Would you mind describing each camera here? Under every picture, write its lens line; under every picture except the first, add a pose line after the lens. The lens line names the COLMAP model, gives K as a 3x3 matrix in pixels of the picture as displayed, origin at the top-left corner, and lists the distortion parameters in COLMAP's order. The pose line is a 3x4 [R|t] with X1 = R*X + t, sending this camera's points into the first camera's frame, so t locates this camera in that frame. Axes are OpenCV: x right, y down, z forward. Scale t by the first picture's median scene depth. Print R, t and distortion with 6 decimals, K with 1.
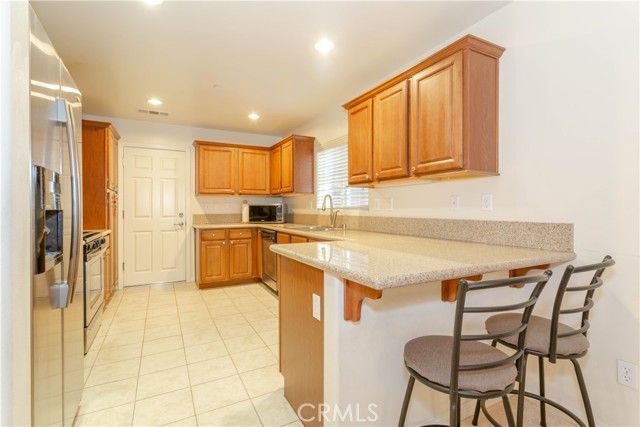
lens RADIAL K [[320.2, 0, 324.4], [0, 320.2, 210.5], [0, 0, 1]] dist [-0.000701, 0.000084]
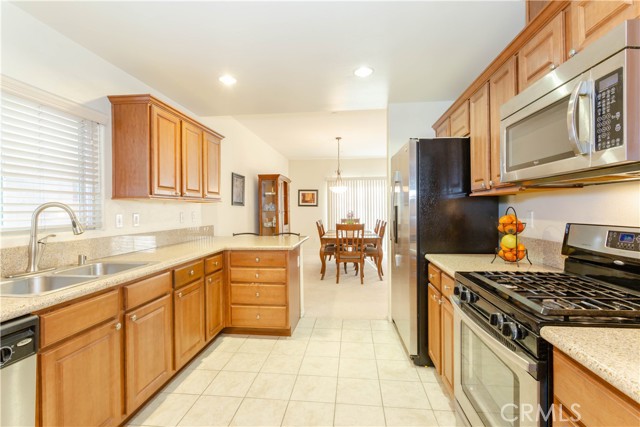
lens RADIAL K [[320.2, 0, 324.4], [0, 320.2, 210.5], [0, 0, 1]] dist [-0.000701, 0.000084]
pose [[-0.848447, 0.006552, 0.529239, -0.463397], [0.011219, 0.999921, 0.005607, -0.028234], [-0.529161, 0.010694, -0.848454, 0.931759]]
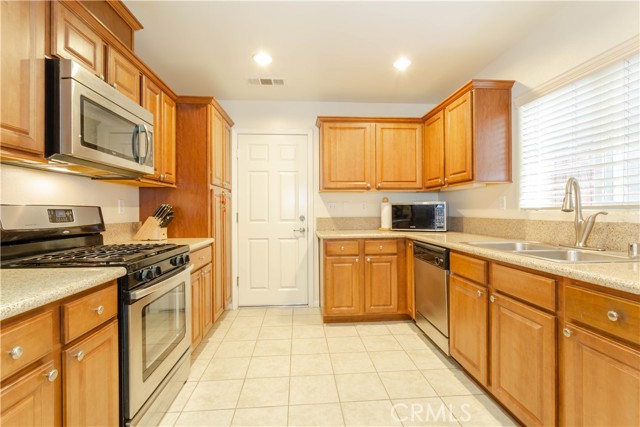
lens RADIAL K [[320.2, 0, 324.4], [0, 320.2, 210.5], [0, 0, 1]] dist [-0.000701, 0.000084]
pose [[0.924969, -0.004728, -0.380014, -0.114564], [0.003399, 0.999986, -0.004170, -0.001212], [0.380028, 0.002565, 0.924971, 0.331647]]
